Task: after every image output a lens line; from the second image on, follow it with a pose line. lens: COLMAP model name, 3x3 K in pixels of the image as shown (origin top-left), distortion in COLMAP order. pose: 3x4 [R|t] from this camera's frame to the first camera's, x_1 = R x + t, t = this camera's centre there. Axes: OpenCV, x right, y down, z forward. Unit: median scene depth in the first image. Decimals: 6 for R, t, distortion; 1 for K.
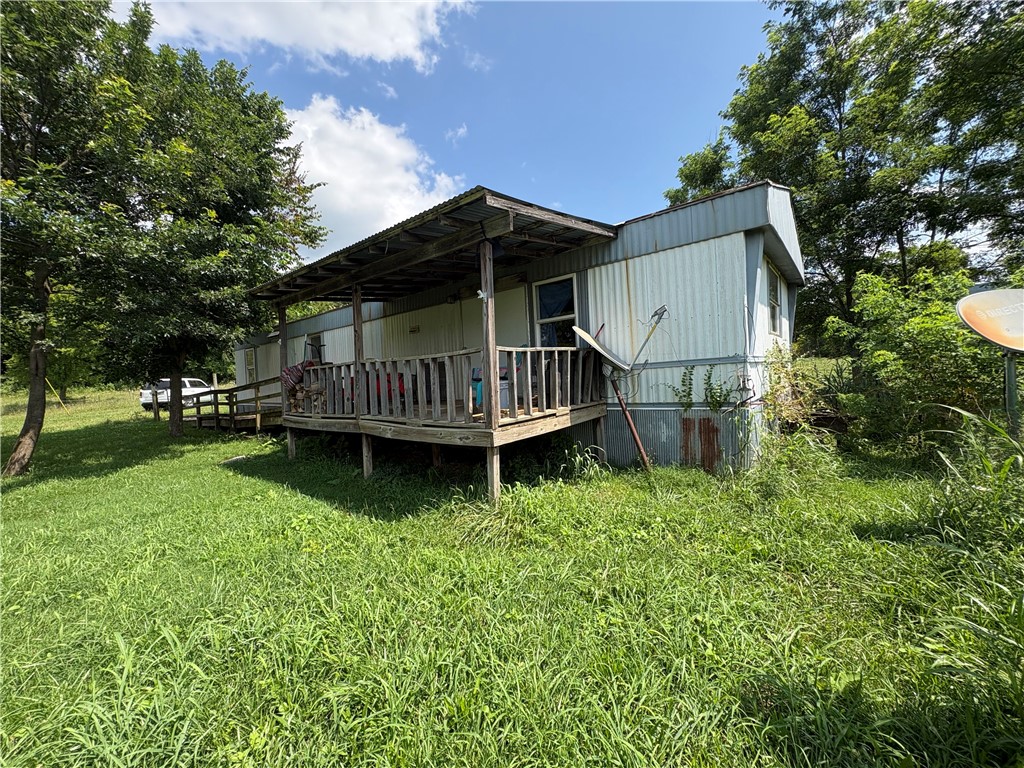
lens RADIAL K [[404.2, 0, 512.0], [0, 404.2, 384.0], [0, 0, 1]] dist [0.012483, -0.000145]
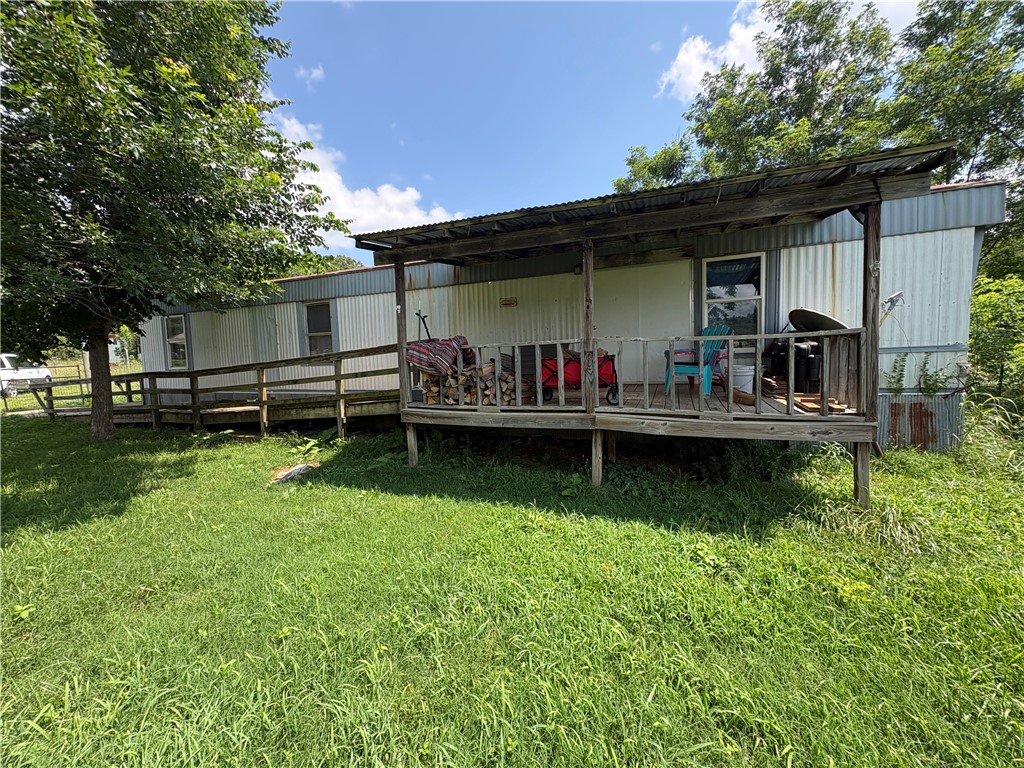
lens RADIAL K [[408.6, 0, 512.0], [0, 408.6, 384.0], [0, 0, 1]] dist [0.010532, -0.000062]
pose [[0.950744, -0.005820, 0.309923, -0.756102], [-0.008701, 0.998929, 0.045451, -0.004188], [-0.309855, -0.045909, 0.949675, 0.275762]]
